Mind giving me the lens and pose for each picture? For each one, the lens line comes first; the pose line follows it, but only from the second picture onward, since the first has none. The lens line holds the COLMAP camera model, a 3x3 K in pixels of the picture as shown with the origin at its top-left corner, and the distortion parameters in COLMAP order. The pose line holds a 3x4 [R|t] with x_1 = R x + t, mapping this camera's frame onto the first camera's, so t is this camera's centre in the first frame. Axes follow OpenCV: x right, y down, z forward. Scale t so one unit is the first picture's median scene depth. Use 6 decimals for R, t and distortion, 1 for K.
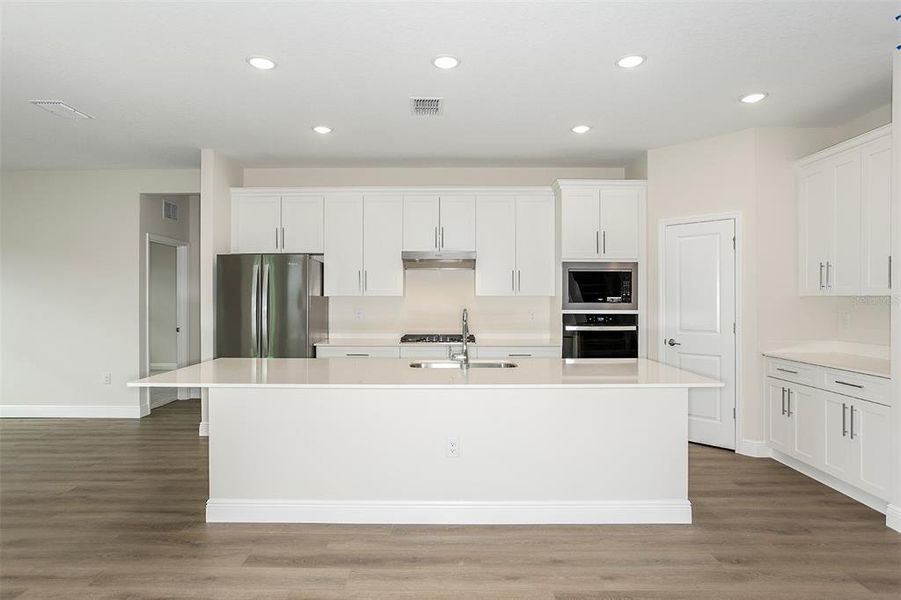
lens RADIAL K [[502.4, 0, 452.4], [0, 502.4, 292.8], [0, 0, 1]] dist [-0.013677, 0.001280]
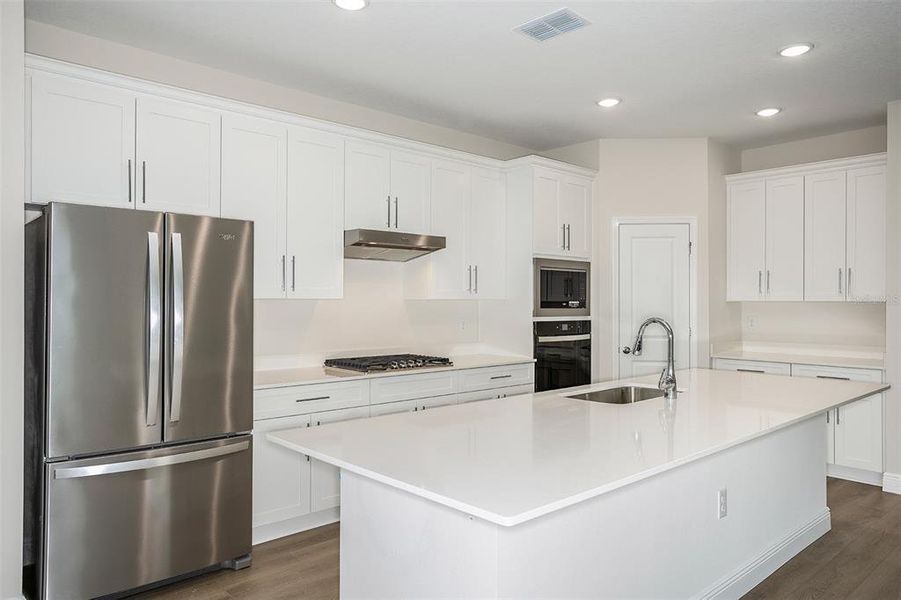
lens RADIAL K [[624.6, 0, 449.5], [0, 624.6, 298.9], [0, 0, 1]] dist [0.025086, -0.001614]
pose [[0.730684, 0.001881, 0.682713, -0.569012], [-0.009877, 0.999921, 0.007816, -0.002149], [-0.682644, -0.012454, 0.730645, 0.360240]]
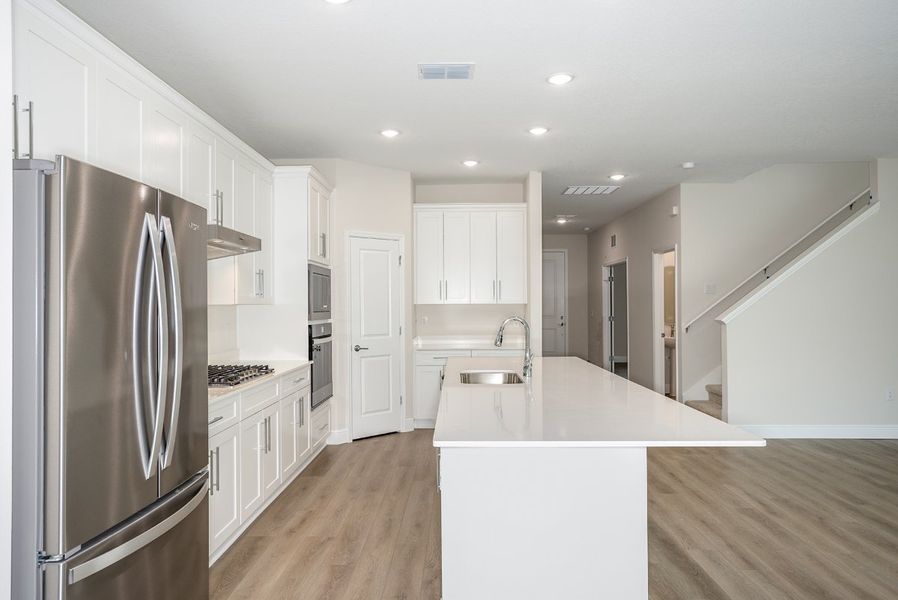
lens RADIAL K [[594.8, 0, 443.4], [0, 594.8, 296.4], [0, 0, 1]] dist [-0.018201, 0.001788]
pose [[0.032216, 0.009714, 0.999434, -0.771722], [-0.006701, 0.999932, -0.009503, 0.000846], [-0.999458, -0.006391, 0.032279, 0.745474]]
